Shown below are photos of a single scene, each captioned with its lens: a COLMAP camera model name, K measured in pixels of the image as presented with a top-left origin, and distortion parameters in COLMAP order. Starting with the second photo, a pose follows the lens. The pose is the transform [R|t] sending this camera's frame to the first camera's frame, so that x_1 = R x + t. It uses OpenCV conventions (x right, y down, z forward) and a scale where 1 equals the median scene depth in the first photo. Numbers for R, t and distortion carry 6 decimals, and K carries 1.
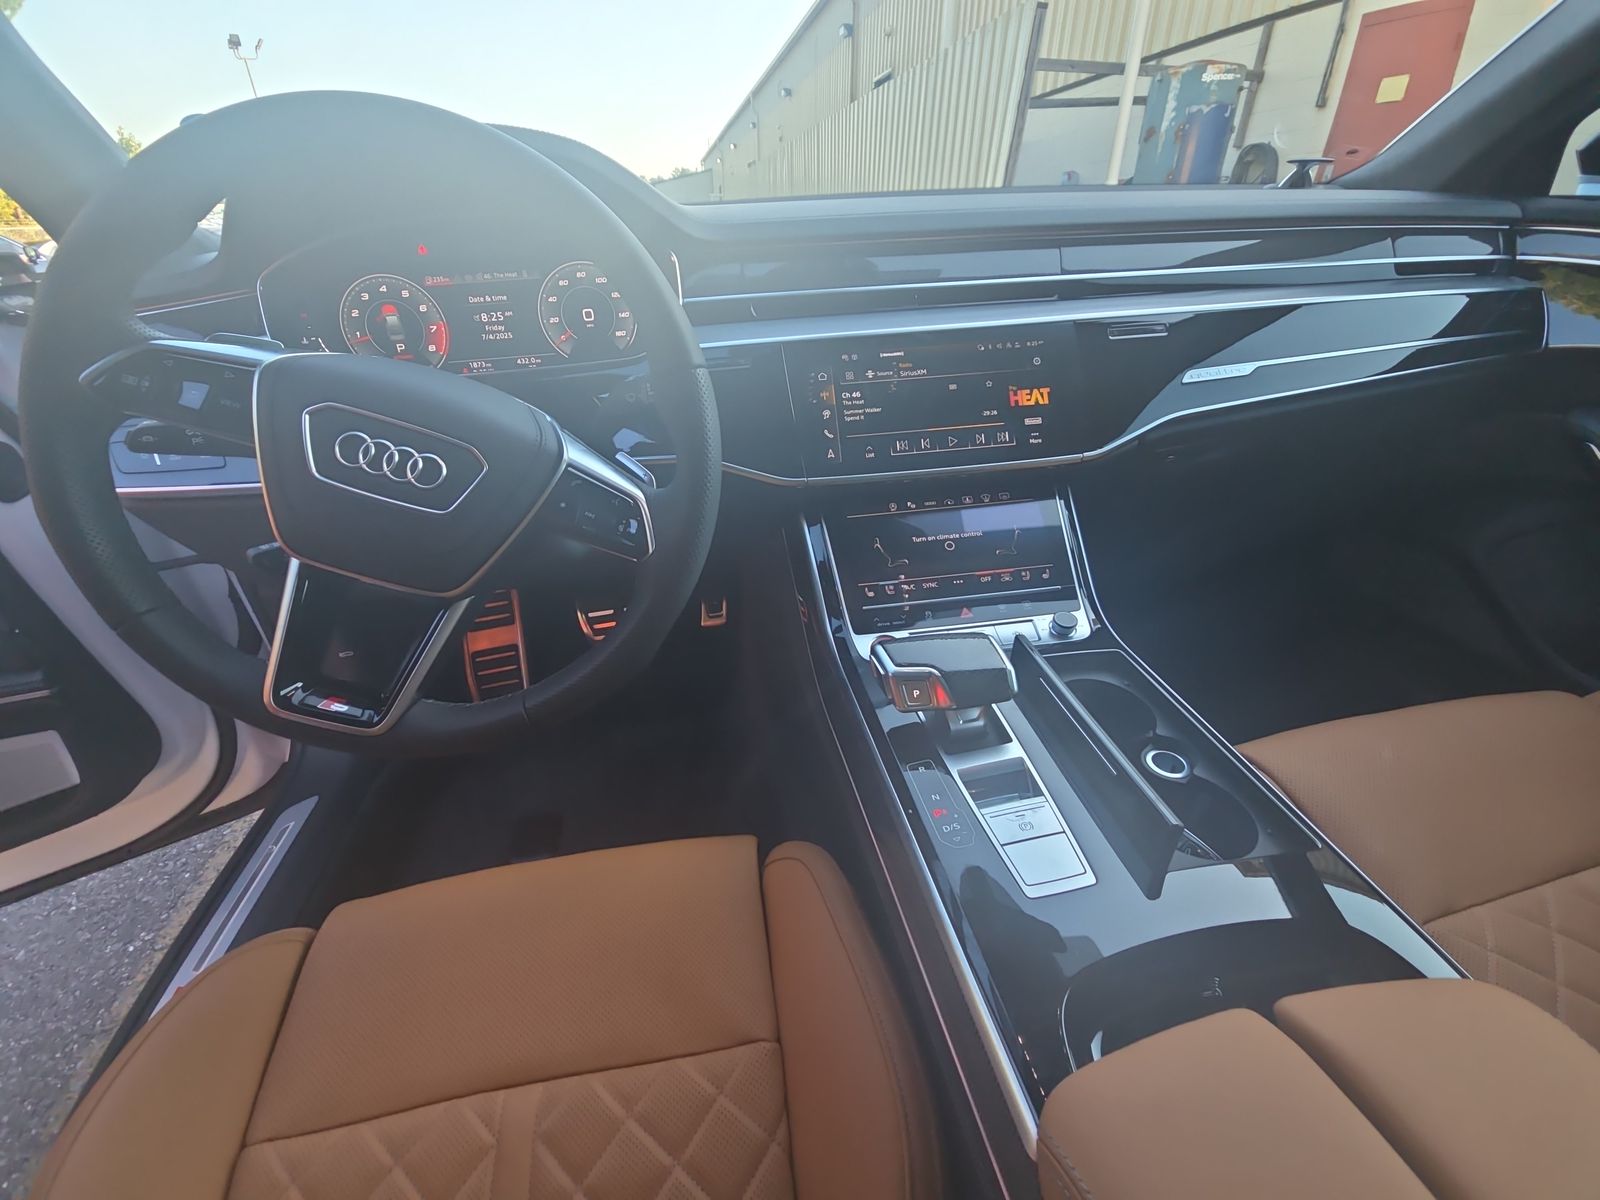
lens RADIAL K [[644.7, 0, 796.5], [0, 644.7, 602.1], [0, 0, 1]] dist [0.004596, -0.000079]
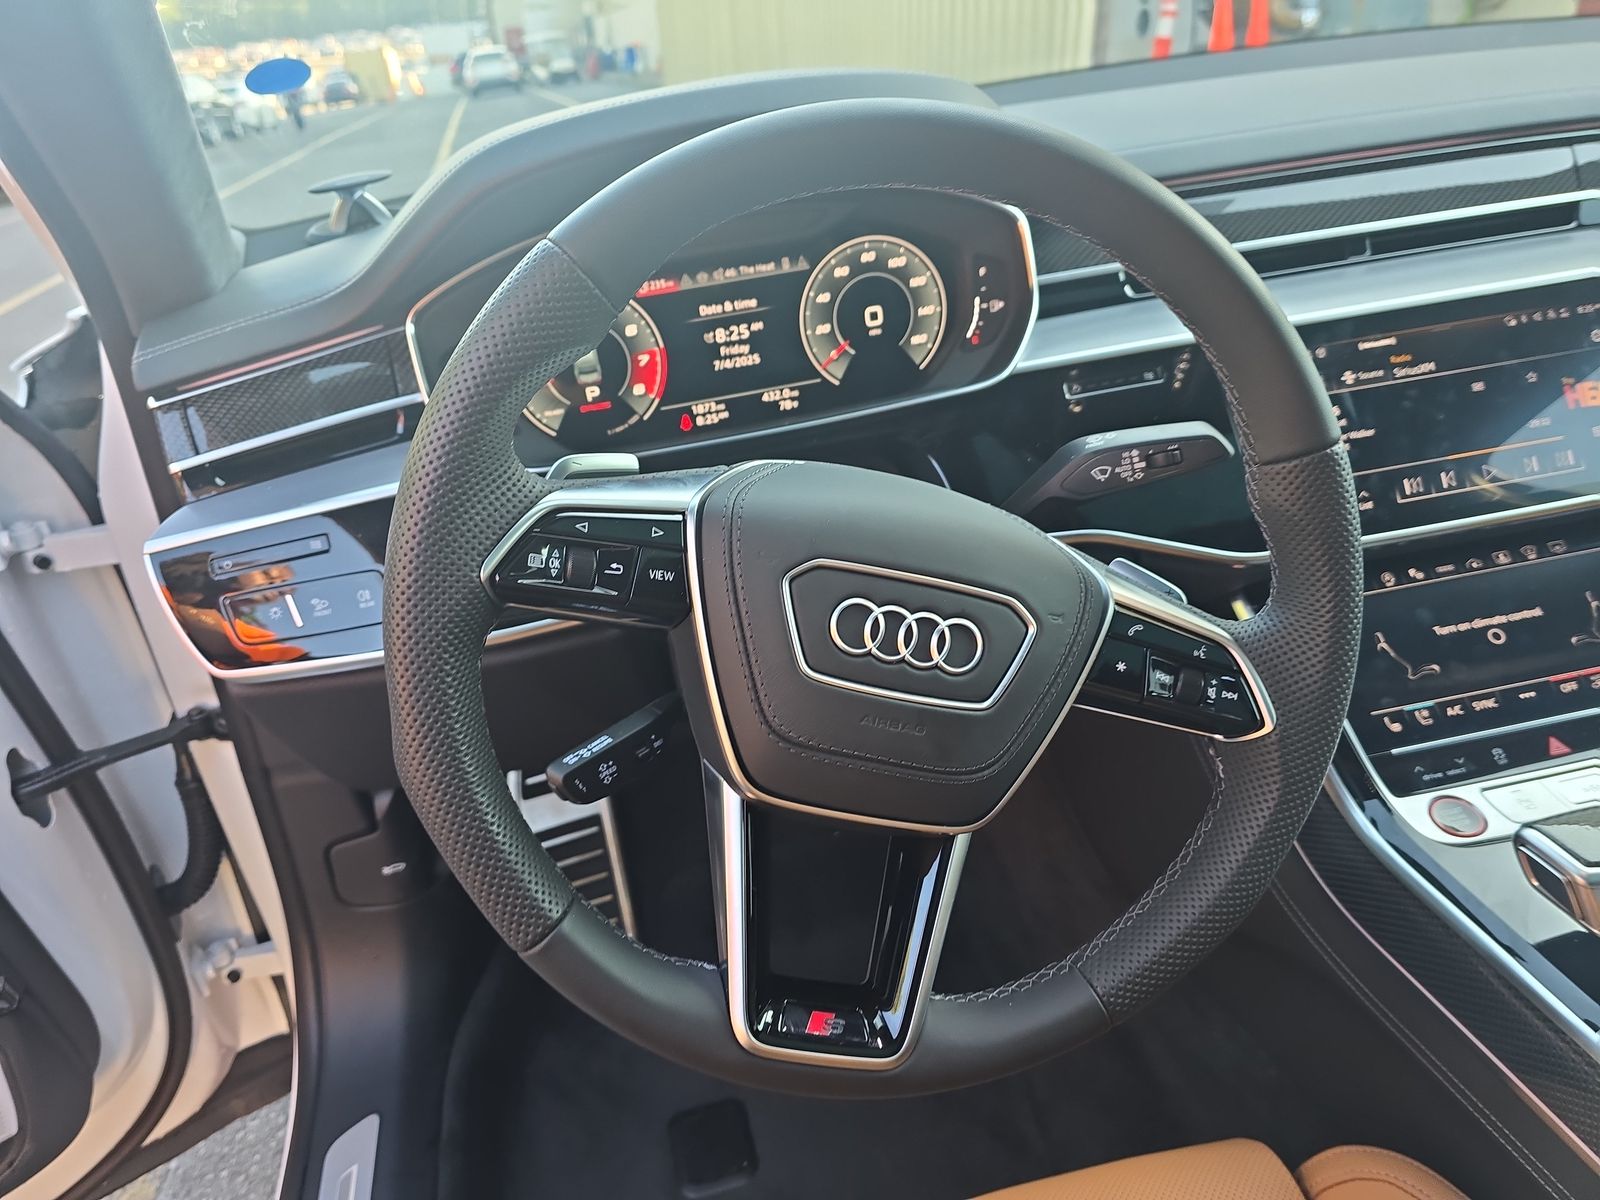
lens RADIAL K [[1062.7, 0, 798.4], [0, 1062.7, 606.7], [0, 0, 1]] dist [0.010109, -0.007586]
pose [[0.996267, -0.083637, 0.021375, -0.461675], [0.084500, 0.995484, -0.043266, -0.129632], [-0.017660, 0.044911, 0.998835, -0.023523]]
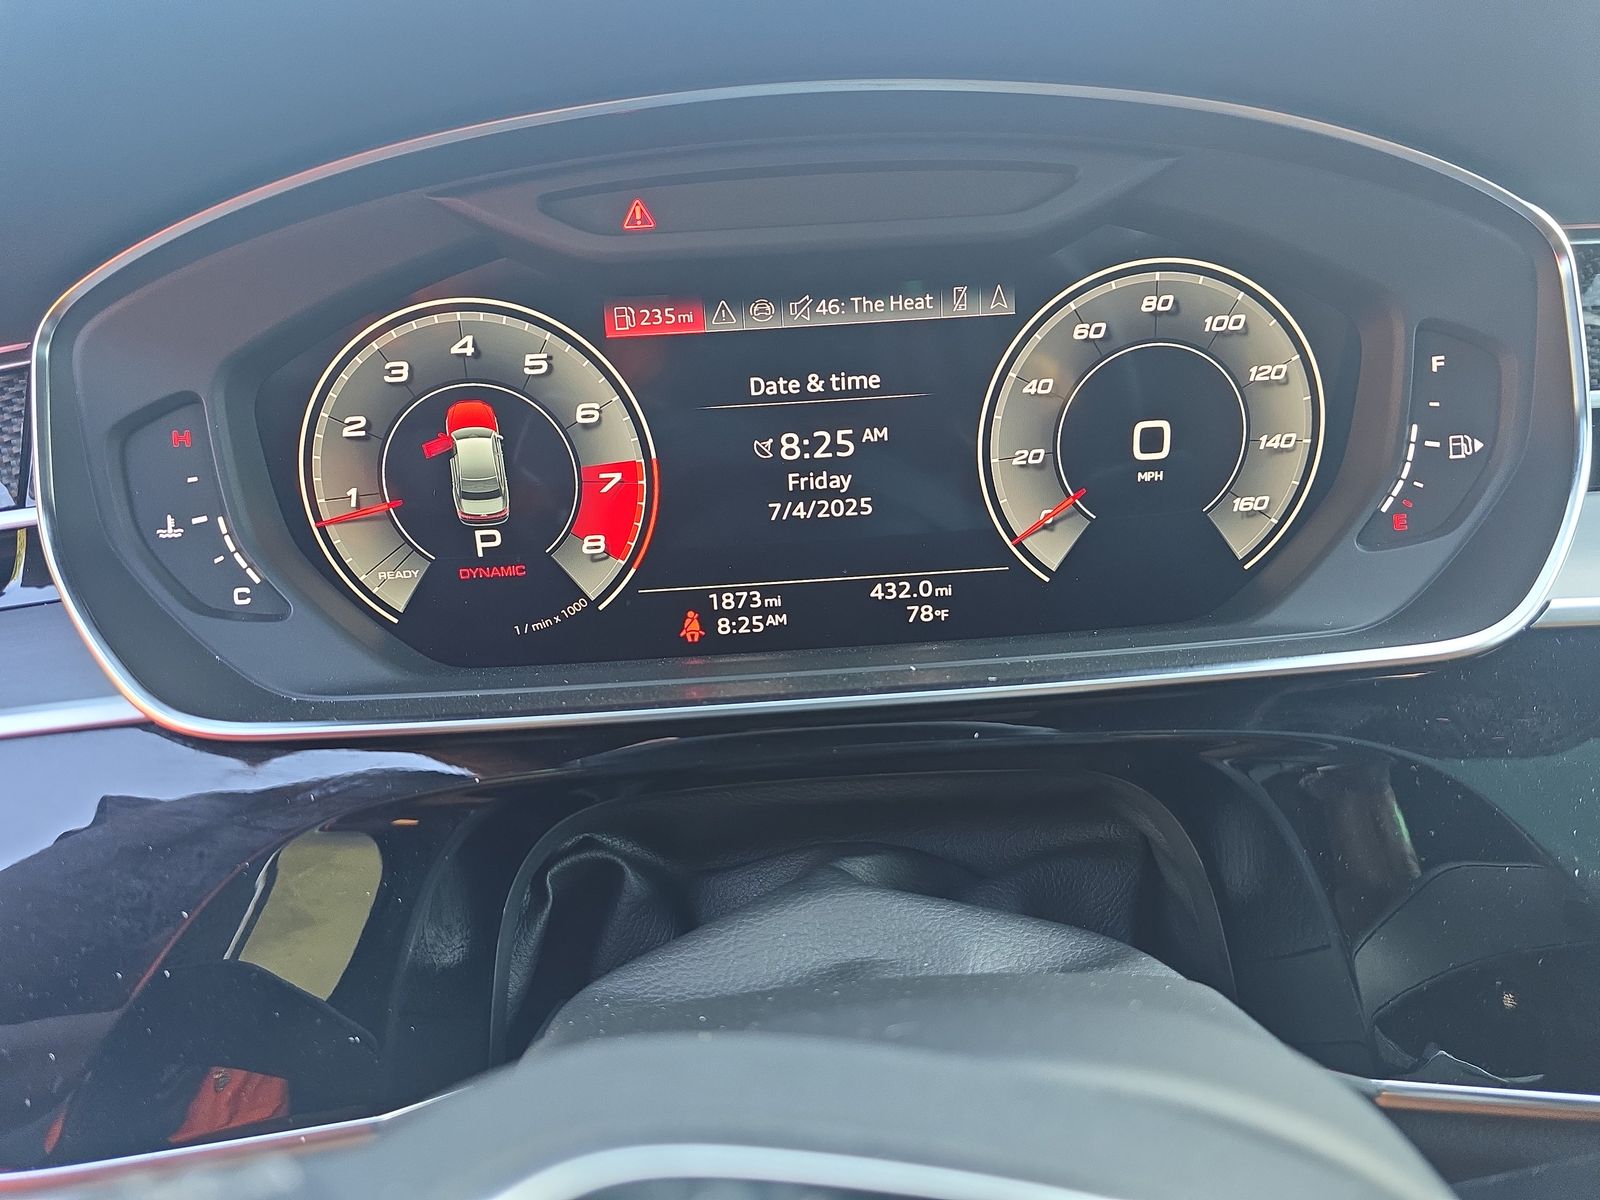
lens RADIAL K [[1062.7, 0, 801.6], [0, 1062.7, 595.2], [0, 0, 1]] dist [0.010109, -0.007586]
pose [[0.991989, 0.047675, -0.116982, -0.431522], [-0.063811, 0.988330, -0.138319, -0.322741], [0.109023, 0.144676, 0.983455, 0.577257]]
